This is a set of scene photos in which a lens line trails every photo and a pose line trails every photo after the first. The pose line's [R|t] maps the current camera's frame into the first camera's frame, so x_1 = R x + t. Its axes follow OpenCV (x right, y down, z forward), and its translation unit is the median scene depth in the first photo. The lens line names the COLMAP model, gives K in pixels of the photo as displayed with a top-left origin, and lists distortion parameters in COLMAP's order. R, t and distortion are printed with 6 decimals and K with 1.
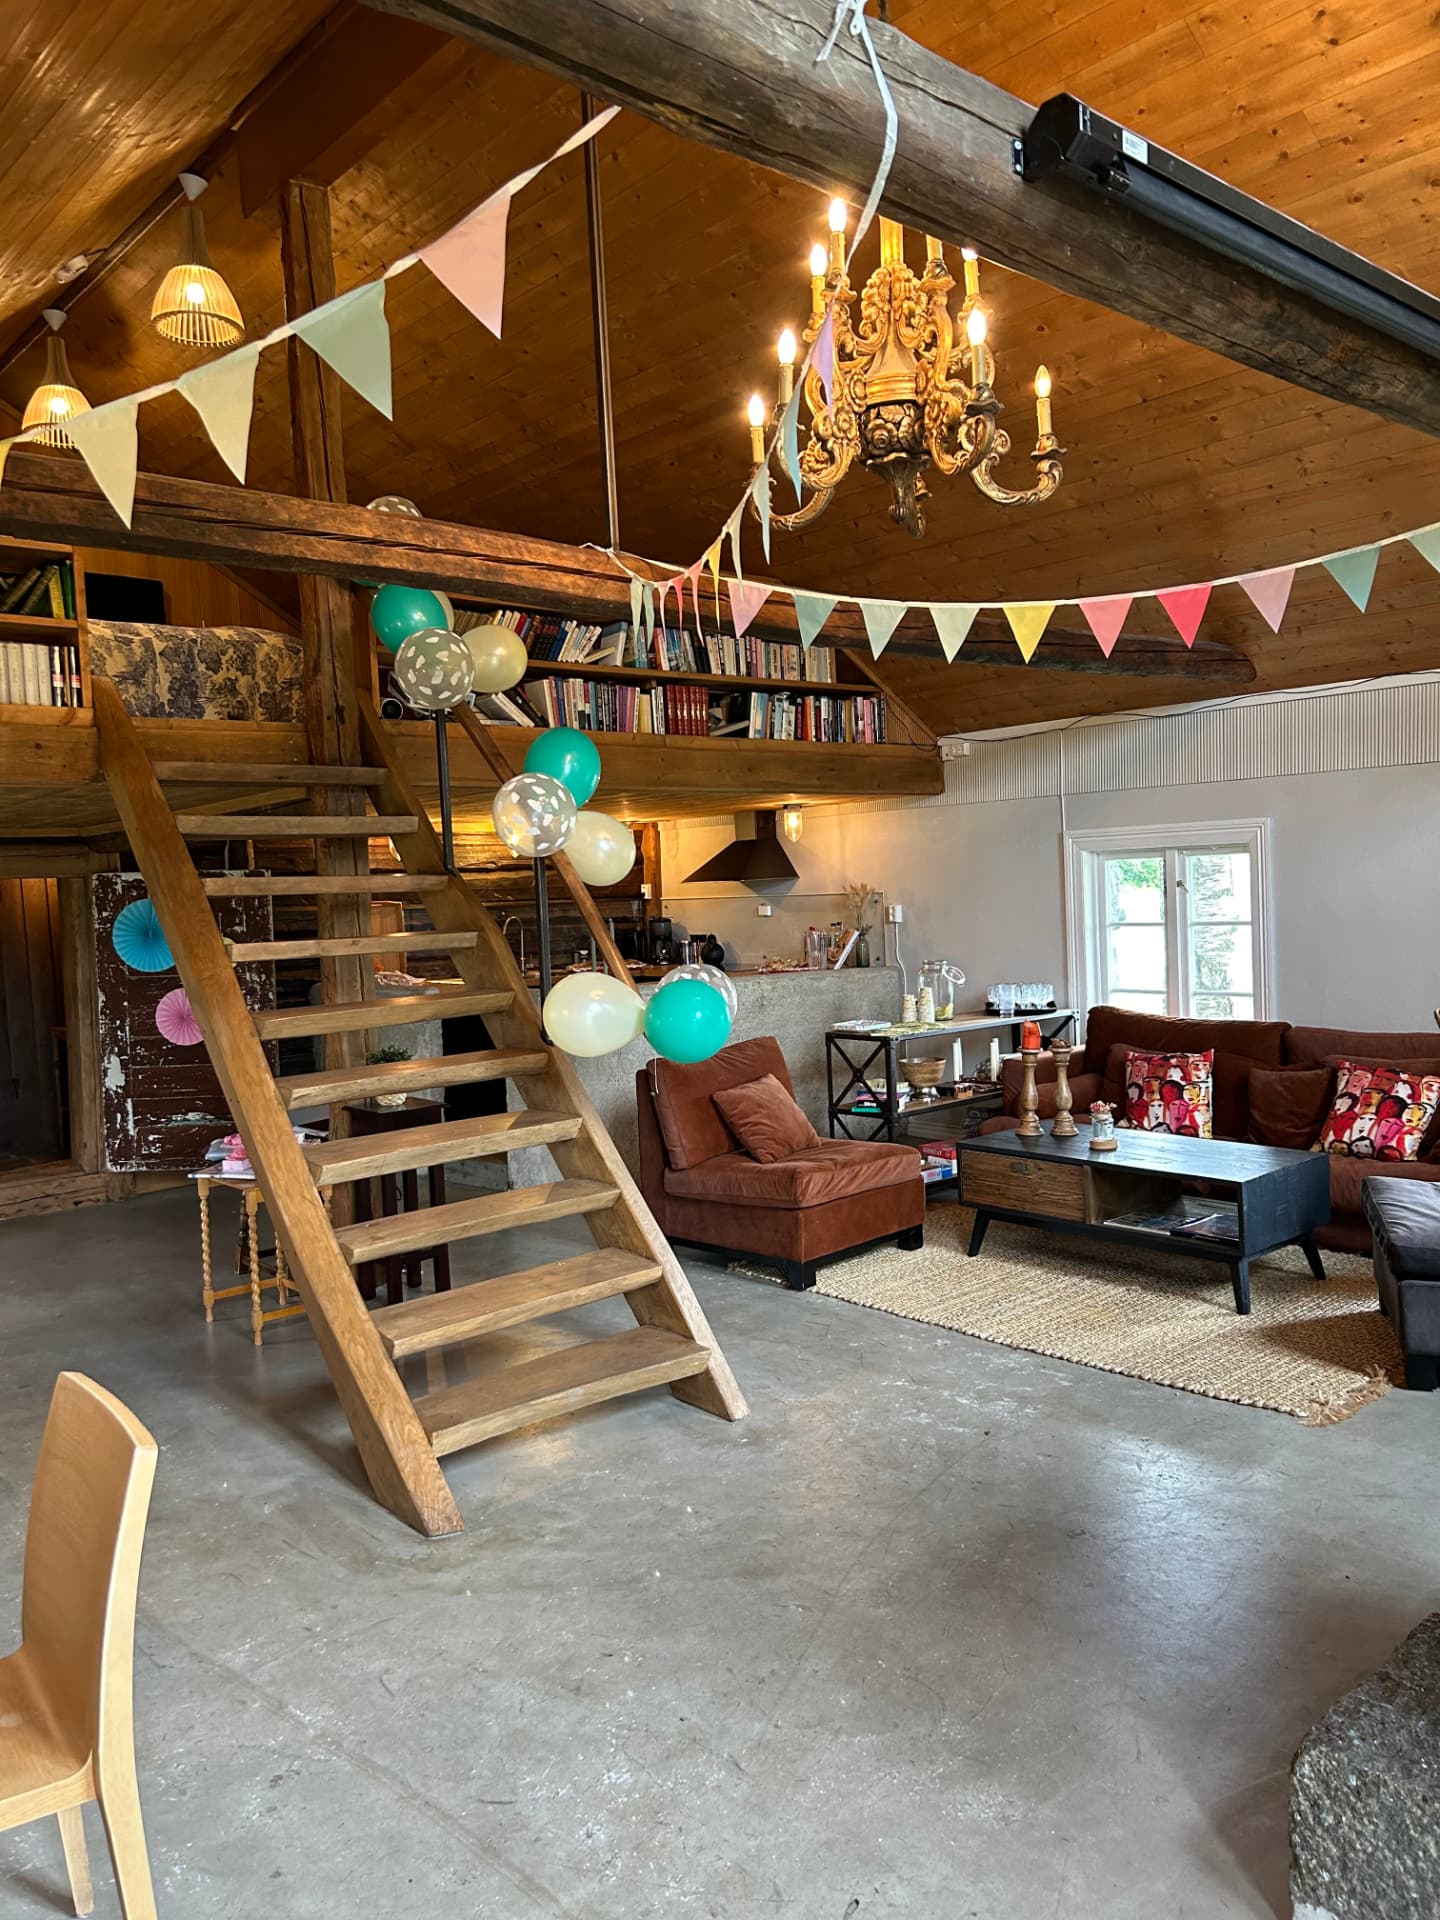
lens RADIAL K [[1511.8, 0, 719.3], [0, 1511.8, 961.5], [0, 0, 1]] dist [0.006269, 0.002376]
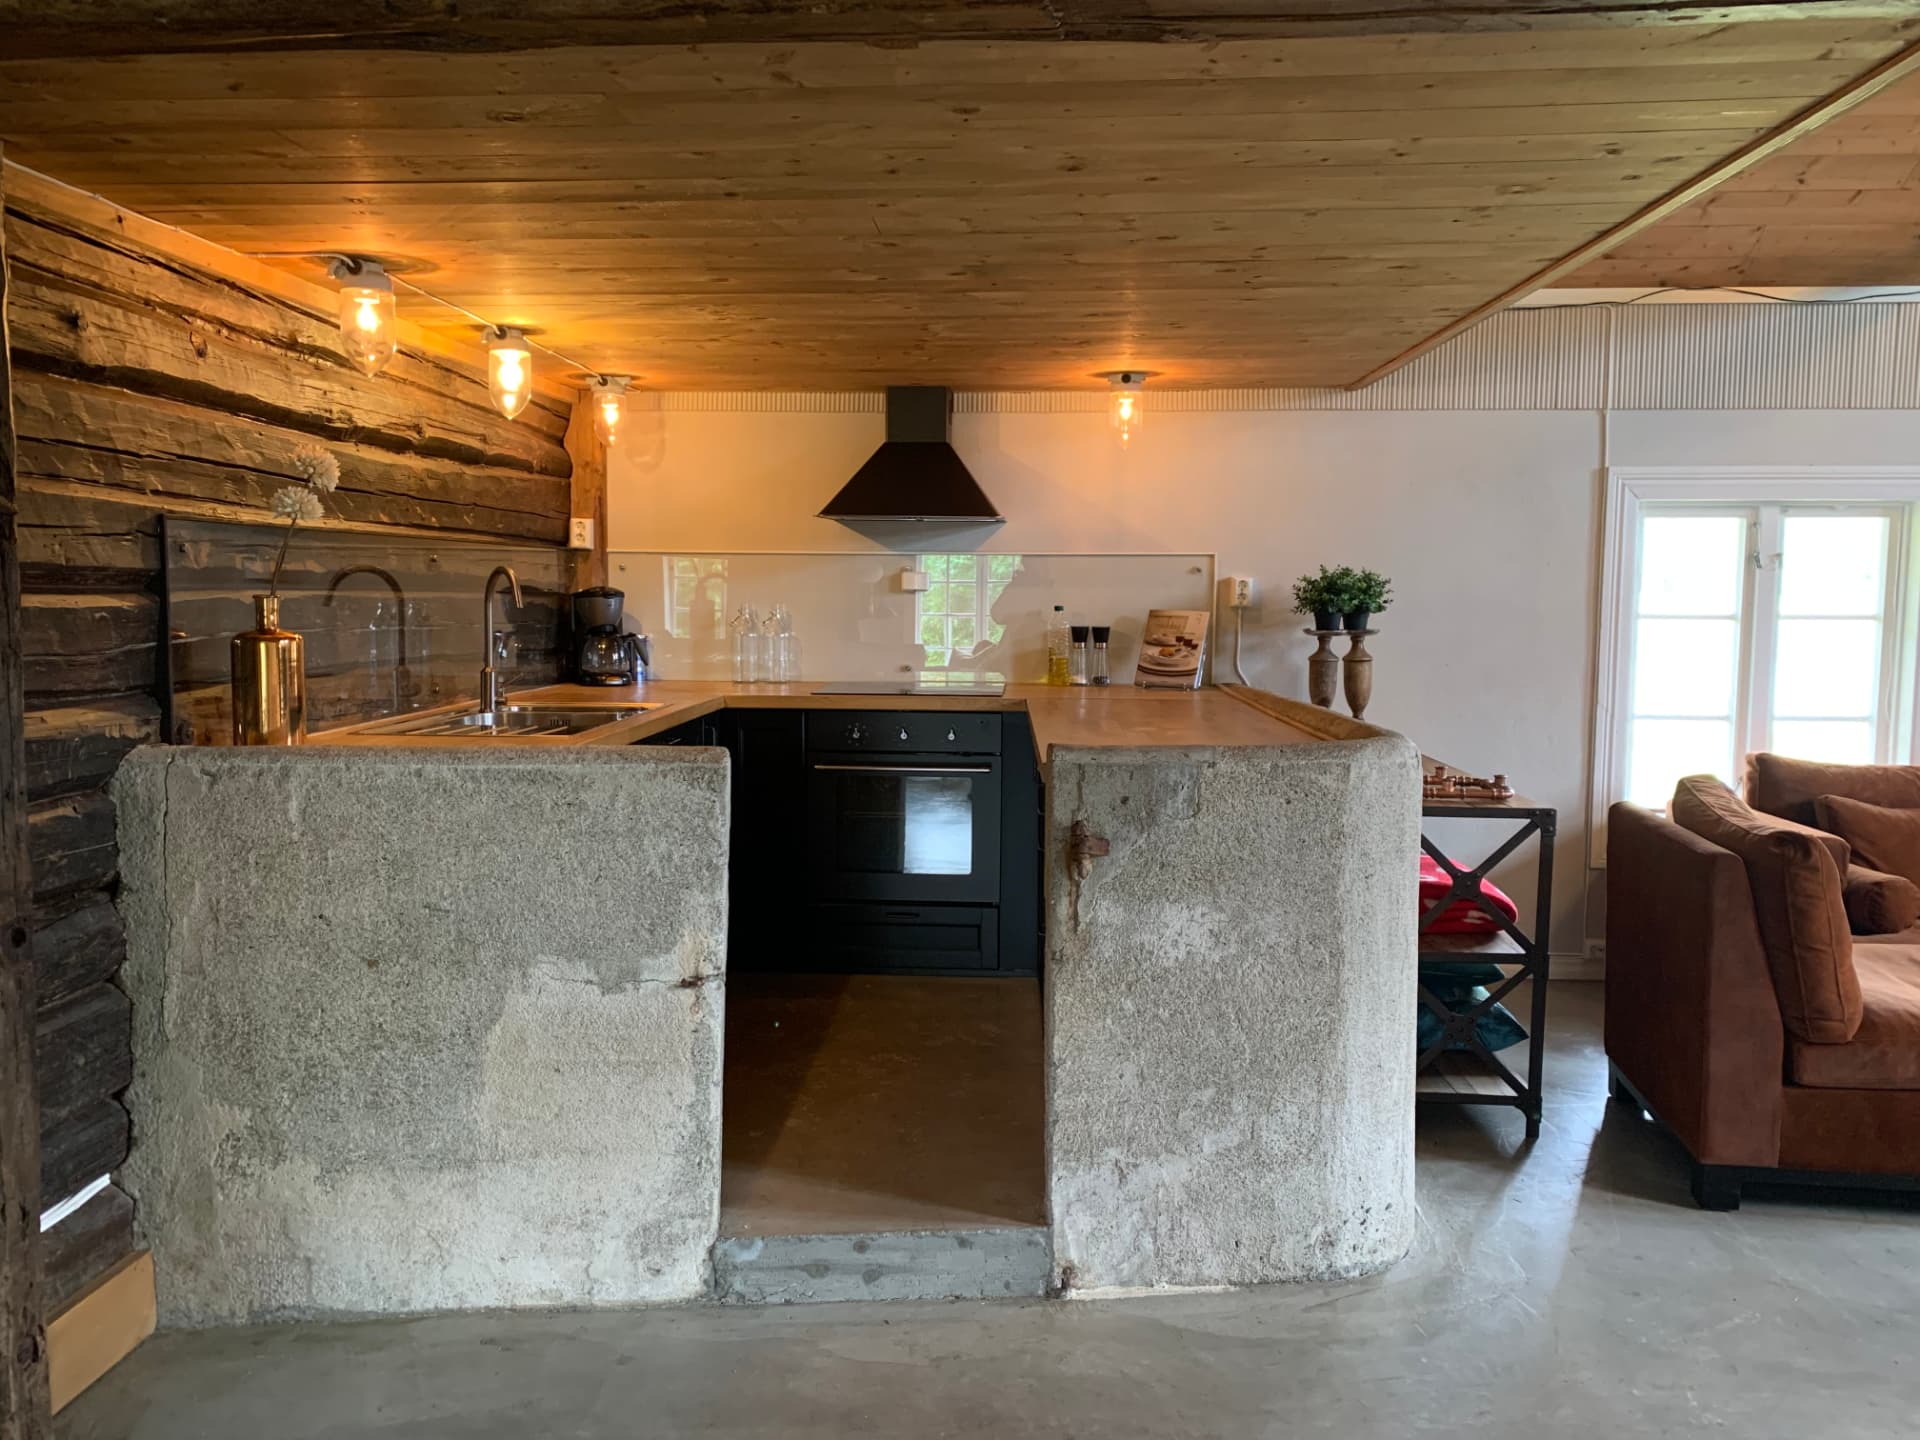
lens RADIAL K [[1511.8, 0, 955.1], [0, 1511.8, 715.9], [0, 0, 1]] dist [0.006269, 0.002376]
pose [[0.729312, -0.021885, 0.683831, -0.340359], [0.006845, 0.999672, 0.024692, 0.001361], [-0.684147, -0.013327, 0.729222, 0.648371]]
